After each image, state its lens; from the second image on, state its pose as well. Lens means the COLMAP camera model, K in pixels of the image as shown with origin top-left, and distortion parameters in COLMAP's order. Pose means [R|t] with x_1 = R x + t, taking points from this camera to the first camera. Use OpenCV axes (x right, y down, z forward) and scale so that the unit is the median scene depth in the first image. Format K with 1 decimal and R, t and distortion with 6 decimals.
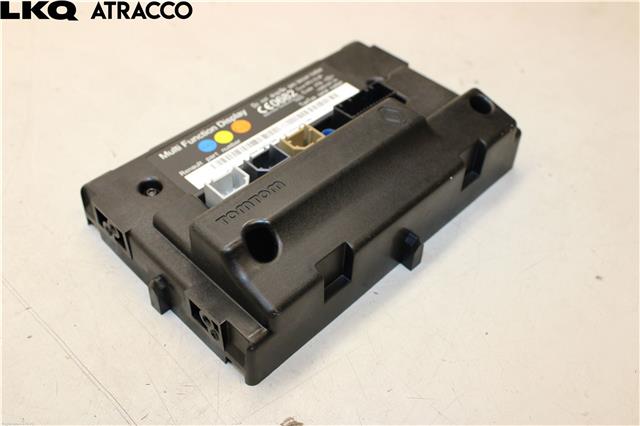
lens RADIAL K [[640.9, 0, 322.5], [0, 640.9, 210.9], [0, 0, 1]] dist [-0.097558, 0.000000]
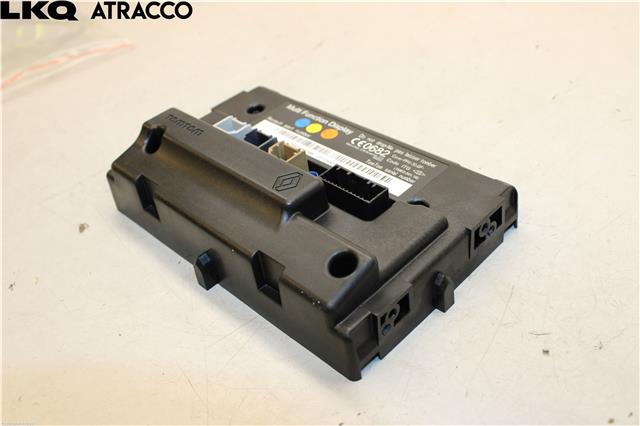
lens RADIAL K [[640.9, 0, 317.8], [0, 640.9, 214.9], [0, 0, 1]] dist [-0.097558, 0.000000]
pose [[-0.019505, 0.605478, -0.795623, 0.852015], [-0.624407, 0.614126, 0.482664, -0.575542], [0.780855, 0.506207, 0.366086, 0.651922]]
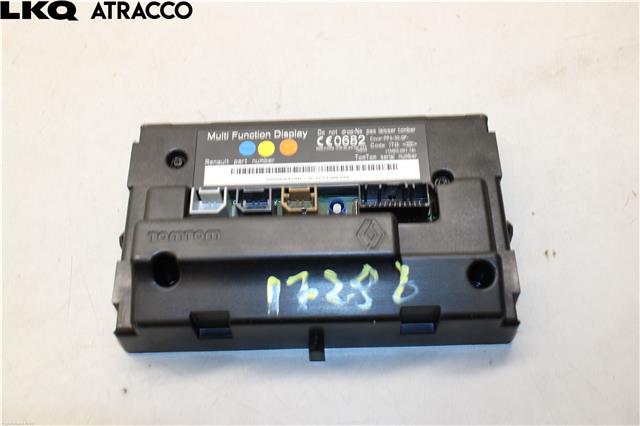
lens RADIAL K [[735.9, 0, 320.9], [0, 735.9, 214.8], [0, 0, 1]] dist [-0.092132, 0.000000]
pose [[0.707817, 0.591052, -0.386848, 0.441225], [-0.468878, 0.802709, 0.368526, -0.513046], [0.528345, -0.079465, 0.845303, 0.007117]]
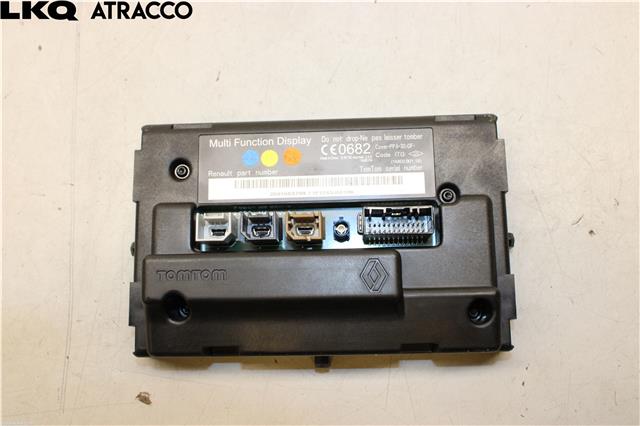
lens RADIAL K [[640.9, 0, 317.3], [0, 640.9, 210.4], [0, 0, 1]] dist [-0.097558, 0.000000]
pose [[0.707350, 0.681859, -0.186346, 0.151353], [-0.453102, 0.639716, 0.620856, -0.736513], [0.542544, -0.354728, 0.761455, 0.212717]]
